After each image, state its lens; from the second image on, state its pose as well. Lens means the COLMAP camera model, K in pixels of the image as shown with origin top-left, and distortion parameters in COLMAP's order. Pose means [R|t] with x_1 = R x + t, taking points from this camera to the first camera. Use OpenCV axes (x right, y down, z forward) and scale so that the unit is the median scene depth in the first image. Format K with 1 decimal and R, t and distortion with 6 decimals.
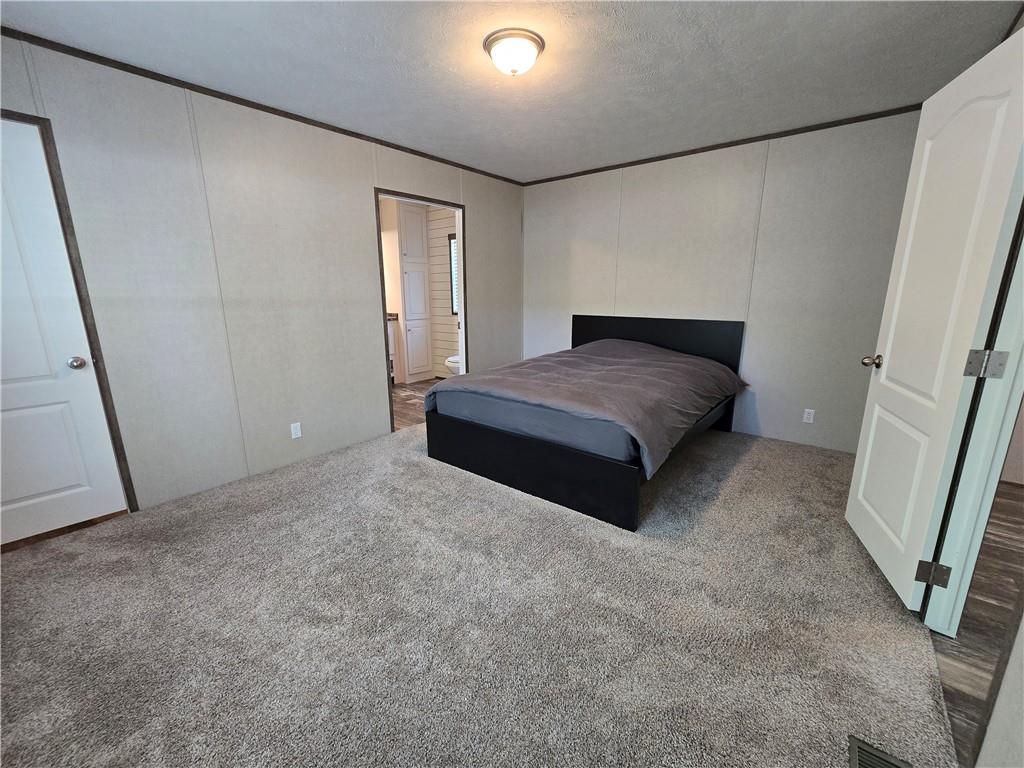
lens RADIAL K [[417.2, 0, 508.7], [0, 417.2, 383.9], [0, 0, 1]] dist [-0.006550, 0.002441]
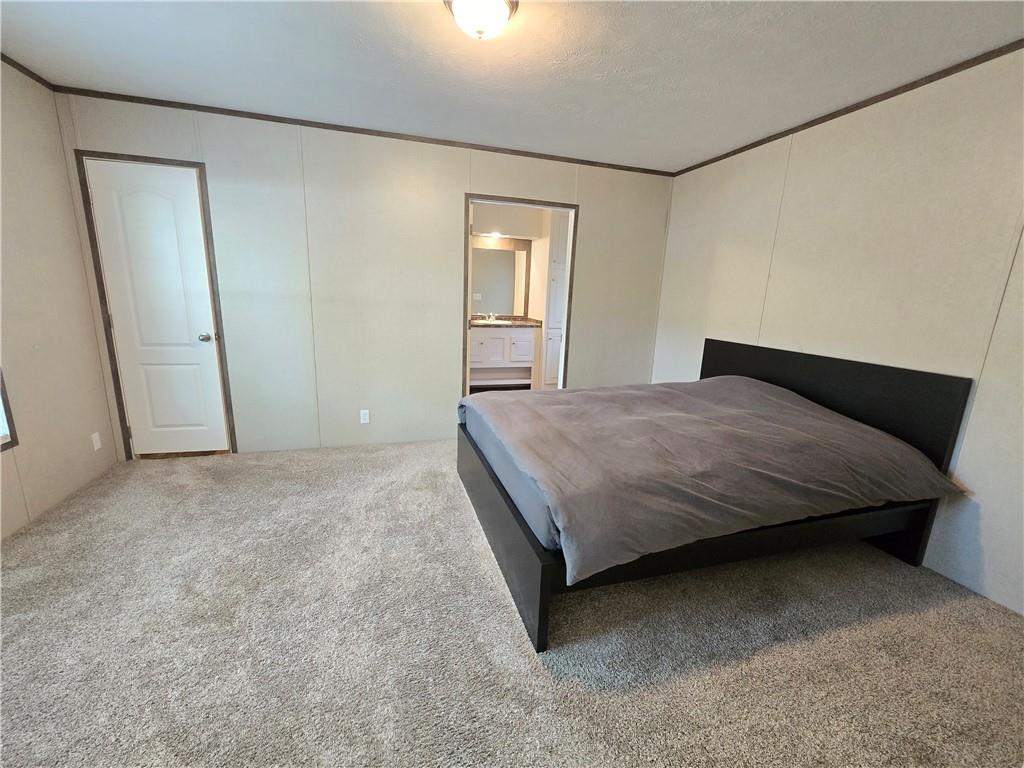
lens RADIAL K [[417.2, 0, 510.9], [0, 417.2, 384.5], [0, 0, 1]] dist [-0.006550, 0.002441]
pose [[0.838324, 0.151236, -0.523775, 0.473106], [-0.160596, 0.986628, 0.027841, -0.081639], [0.520981, 0.060776, 0.851402, 0.303501]]
